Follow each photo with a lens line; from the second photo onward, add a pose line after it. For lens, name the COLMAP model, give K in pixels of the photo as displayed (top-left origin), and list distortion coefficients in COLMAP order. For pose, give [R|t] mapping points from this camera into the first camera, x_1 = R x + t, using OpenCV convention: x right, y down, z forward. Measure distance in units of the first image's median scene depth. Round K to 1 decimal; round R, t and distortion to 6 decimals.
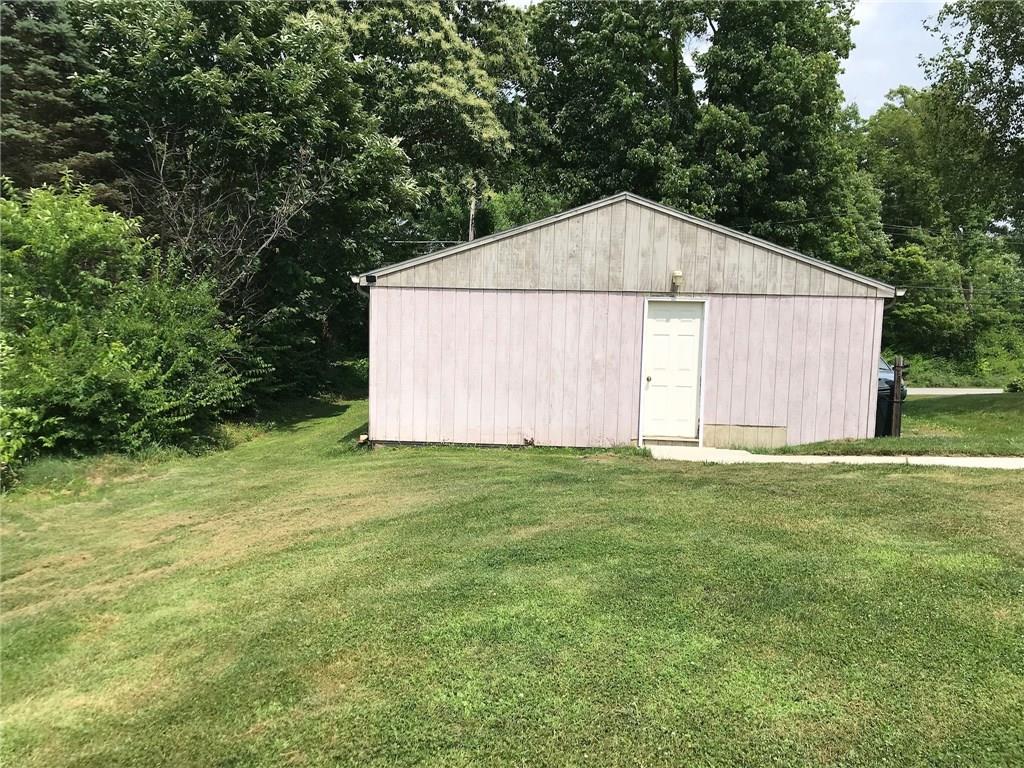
lens RADIAL K [[840.5, 0, 512.0], [0, 840.5, 384.0], [0, 0, 1]] dist [0.063250, -0.003676]
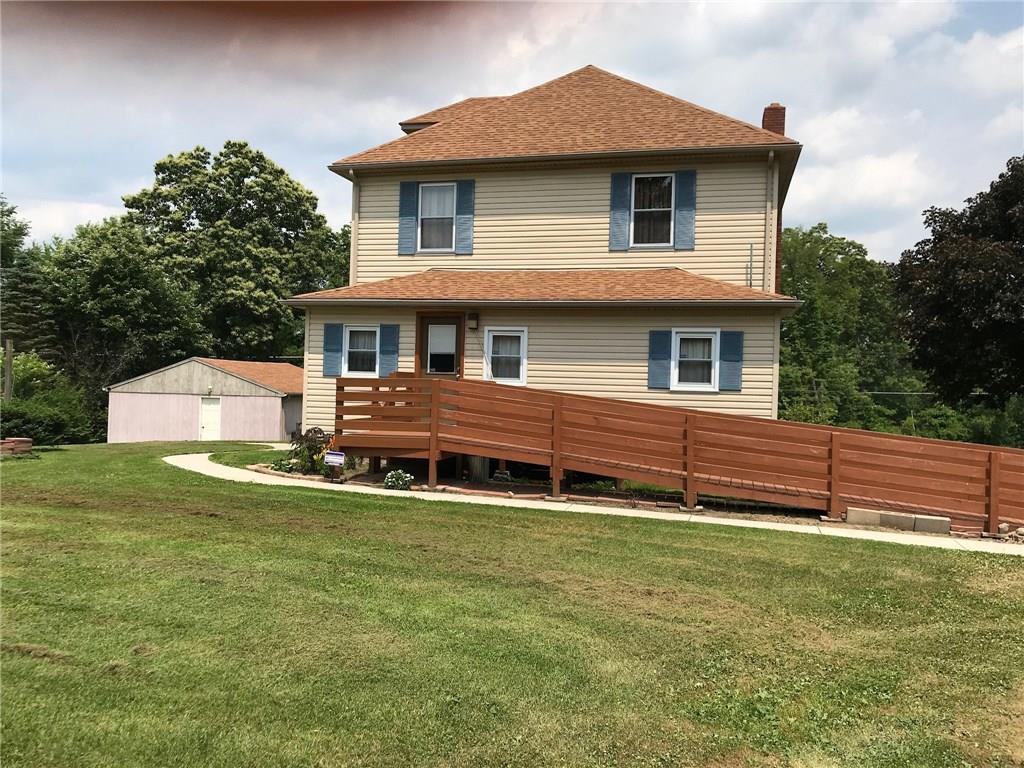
lens RADIAL K [[840.5, 0, 512.0], [0, 840.5, 384.0], [0, 0, 1]] dist [0.063250, -0.003676]
pose [[0.983845, 0.002644, -0.179005, 1.565589], [-0.022744, 0.993635, -0.110327, 0.127416], [0.177574, 0.112616, 0.977643, -1.400412]]
